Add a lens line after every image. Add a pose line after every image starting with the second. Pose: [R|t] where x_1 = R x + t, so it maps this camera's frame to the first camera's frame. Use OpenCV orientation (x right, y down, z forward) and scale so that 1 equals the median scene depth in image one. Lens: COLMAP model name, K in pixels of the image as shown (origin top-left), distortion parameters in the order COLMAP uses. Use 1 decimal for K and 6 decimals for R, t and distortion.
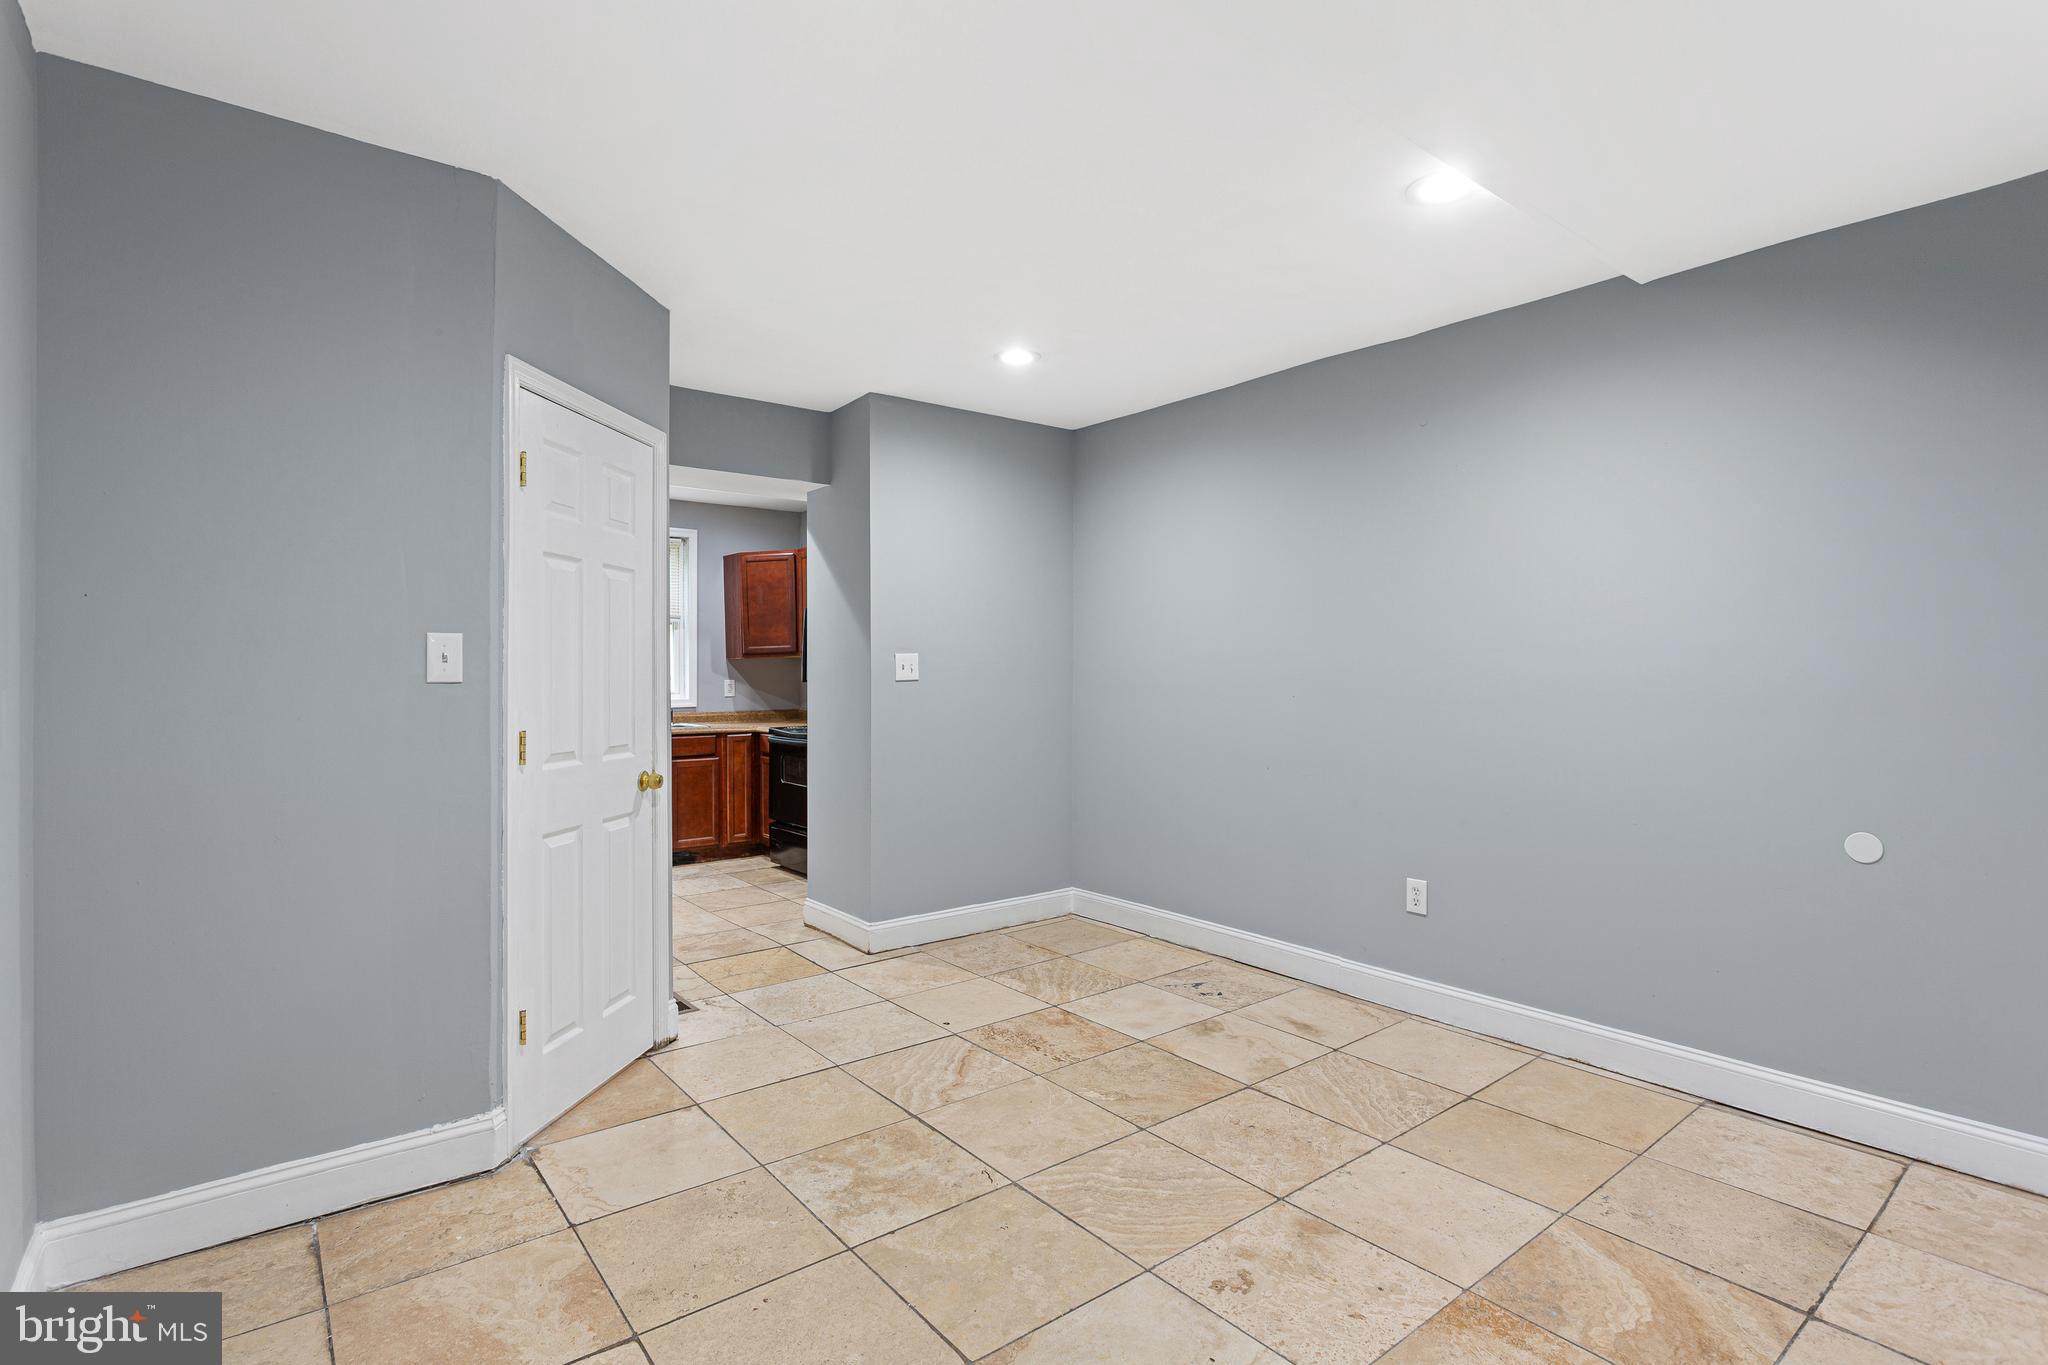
lens RADIAL K [[981.6, 0, 1014.6], [0, 981.6, 679.4], [0, 0, 1]] dist [-0.016317, 0.000202]
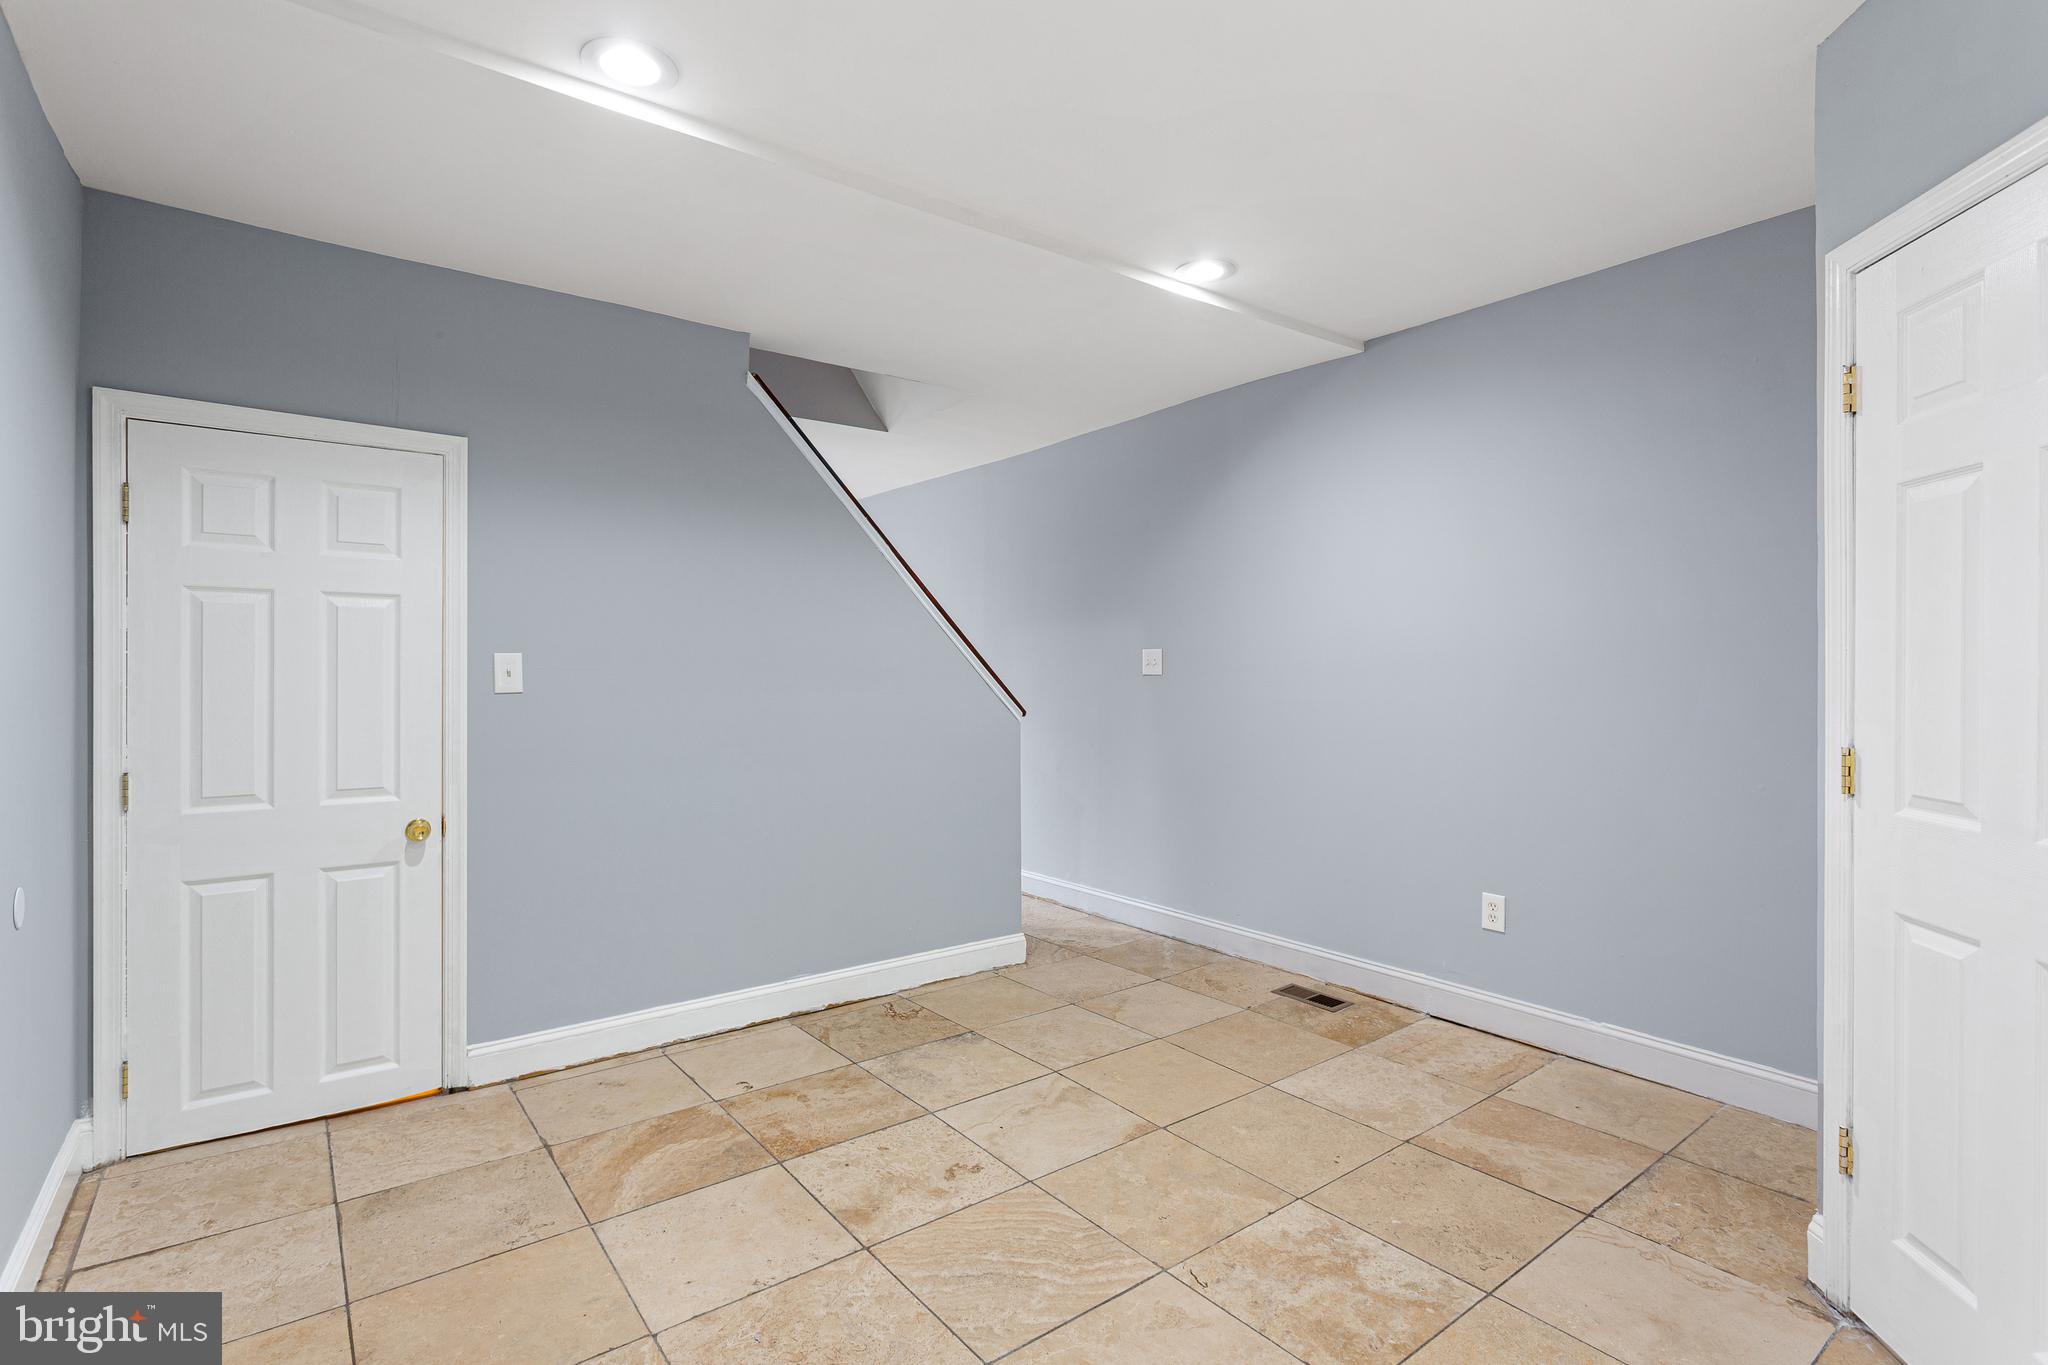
lens RADIAL K [[981.6, 0, 1026.5], [0, 981.6, 675.7], [0, 0, 1]] dist [-0.016317, 0.000202]
pose [[-0.999957, 0.001939, 0.009101, 0.118178], [0.002044, 0.999931, 0.011532, -0.011045], [-0.009078, 0.011550, -0.999892, 1.973281]]
